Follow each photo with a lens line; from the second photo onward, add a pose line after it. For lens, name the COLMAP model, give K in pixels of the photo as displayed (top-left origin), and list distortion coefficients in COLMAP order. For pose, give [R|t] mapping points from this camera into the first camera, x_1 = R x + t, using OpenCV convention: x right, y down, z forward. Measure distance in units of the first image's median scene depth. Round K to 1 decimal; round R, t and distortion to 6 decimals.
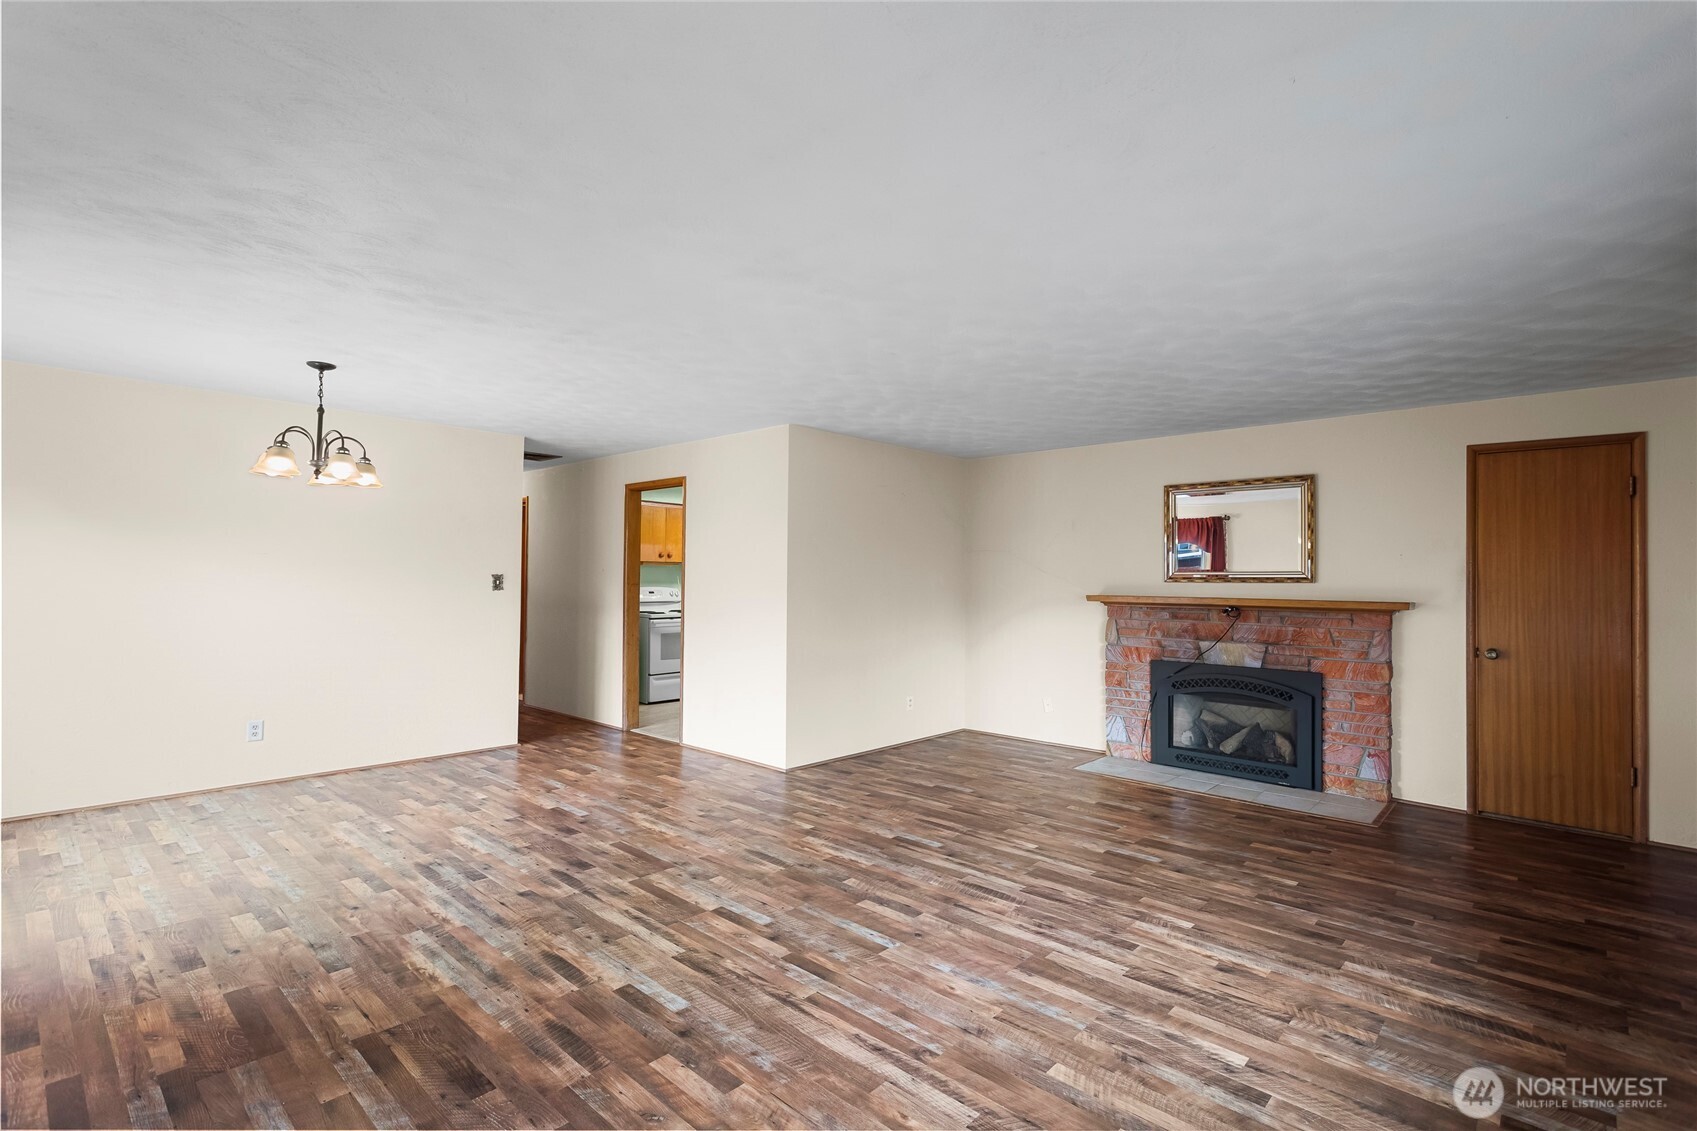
lens RADIAL K [[801.0, 0, 858.0], [0, 801.0, 558.5], [0, 0, 1]] dist [0.005608, 0.000132]
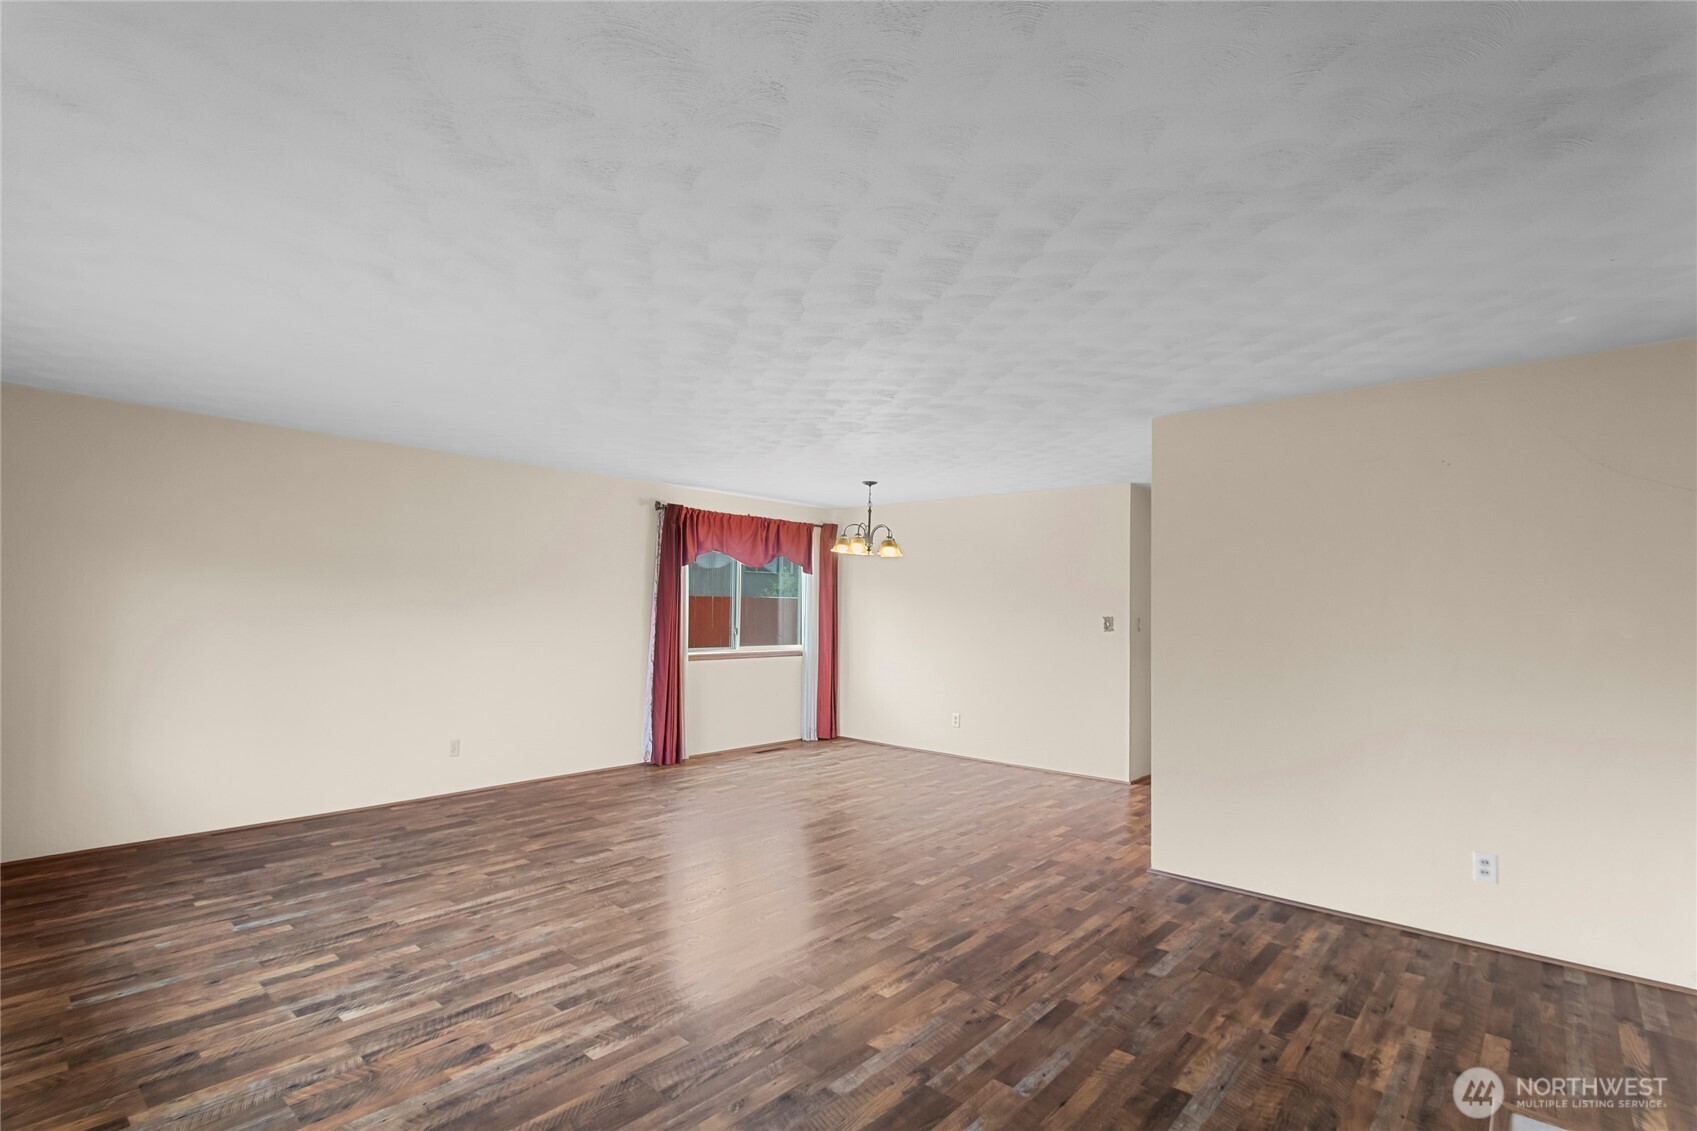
lens RADIAL K [[801.0, 0, 830.9], [0, 801.0, 561.4], [0, 0, 1]] dist [0.005608, 0.000132]
pose [[-0.001636, -0.075248, -0.997164, 0.922471], [0.010016, 0.997114, -0.075261, 0.035532], [0.999948, -0.010111, -0.000878, 0.937304]]
